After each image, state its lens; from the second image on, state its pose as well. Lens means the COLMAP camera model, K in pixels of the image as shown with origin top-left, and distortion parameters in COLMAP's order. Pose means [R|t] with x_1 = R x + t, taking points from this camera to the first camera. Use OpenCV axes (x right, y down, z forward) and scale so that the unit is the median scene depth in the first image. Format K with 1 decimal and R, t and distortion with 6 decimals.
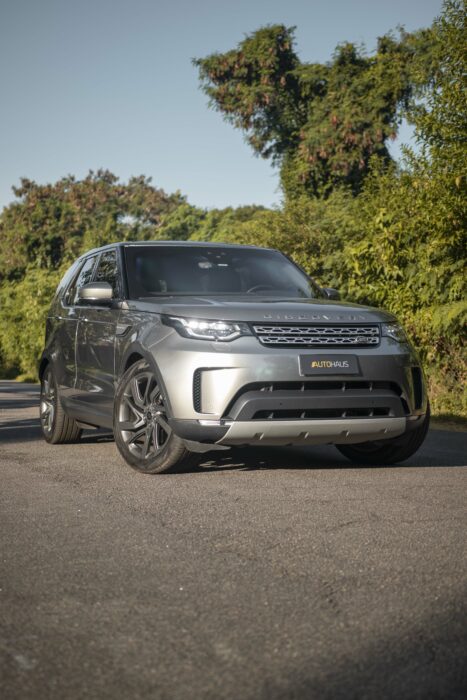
lens RADIAL K [[1141.9, 0, 233.6], [0, 1141.9, 349.3], [0, 0, 1]] dist [0.221575, 0.000000]
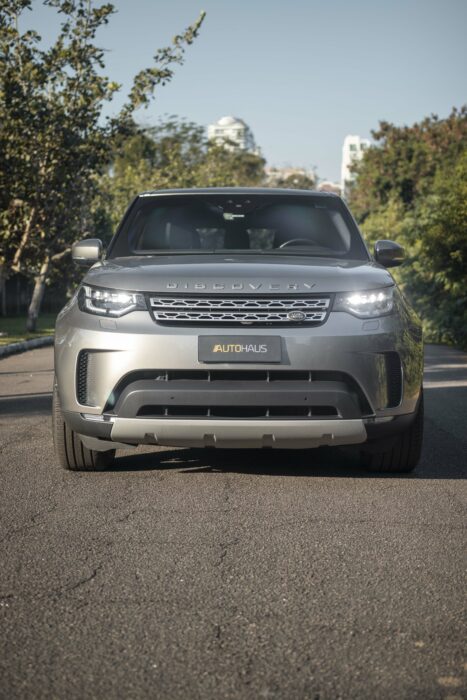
lens RADIAL K [[1068.2, 0, 233.5], [0, 1068.2, 350.7], [0, 0, 1]] dist [0.099424, 0.000000]
pose [[0.912910, 0.028663, -0.407152, 0.356334], [-0.003135, 0.997994, 0.063229, -0.029379], [0.408148, -0.056446, 0.911169, 0.334843]]
